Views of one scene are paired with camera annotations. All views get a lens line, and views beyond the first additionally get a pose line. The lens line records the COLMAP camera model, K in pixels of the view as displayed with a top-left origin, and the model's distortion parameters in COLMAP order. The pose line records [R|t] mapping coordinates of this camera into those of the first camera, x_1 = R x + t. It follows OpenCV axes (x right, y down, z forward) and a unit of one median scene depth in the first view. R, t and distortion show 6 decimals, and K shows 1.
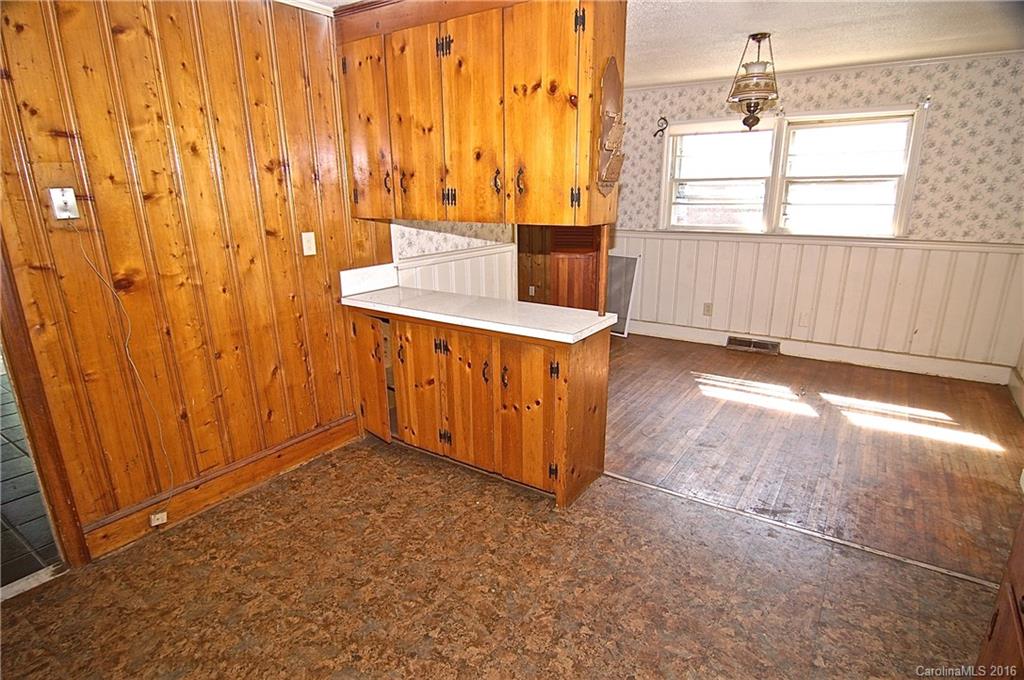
lens RADIAL K [[549.5, 0, 507.4], [0, 549.5, 353.6], [0, 0, 1]] dist [-0.009317, -0.000991]
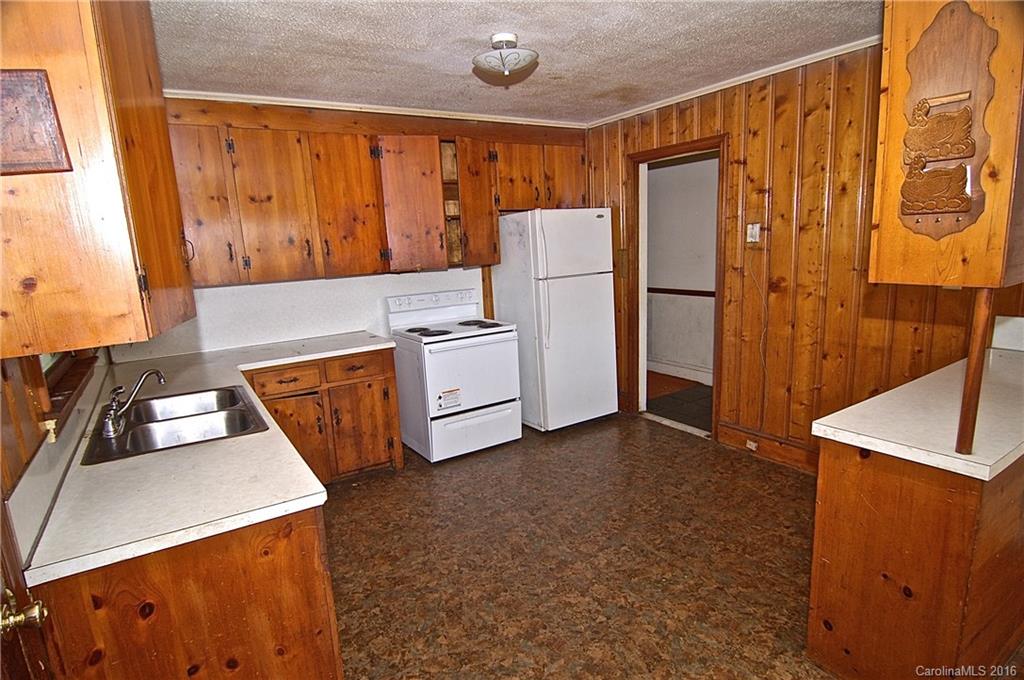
lens RADIAL K [[549.5, 0, 507.4], [0, 549.5, 353.6], [0, 0, 1]] dist [-0.009317, -0.000991]
pose [[-0.387293, 0.220933, -0.895094, 0.892509], [-0.210603, 0.923993, 0.319191, -0.260611], [0.897580, 0.312129, -0.311327, 0.807451]]
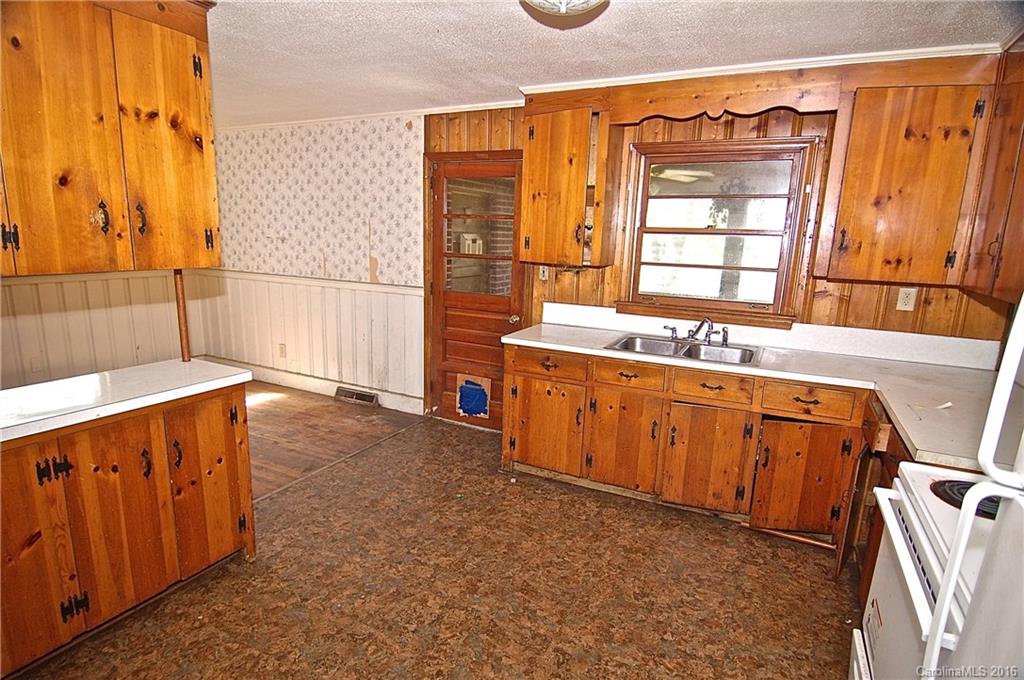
lens RADIAL K [[549.5, 0, 507.4], [0, 549.5, 353.6], [0, 0, 1]] dist [-0.009317, -0.000991]
pose [[-0.128157, -0.203091, 0.970737, -0.896914], [0.258460, 0.938145, 0.230395, -0.171626], [-0.957483, 0.280424, -0.067739, 0.586045]]
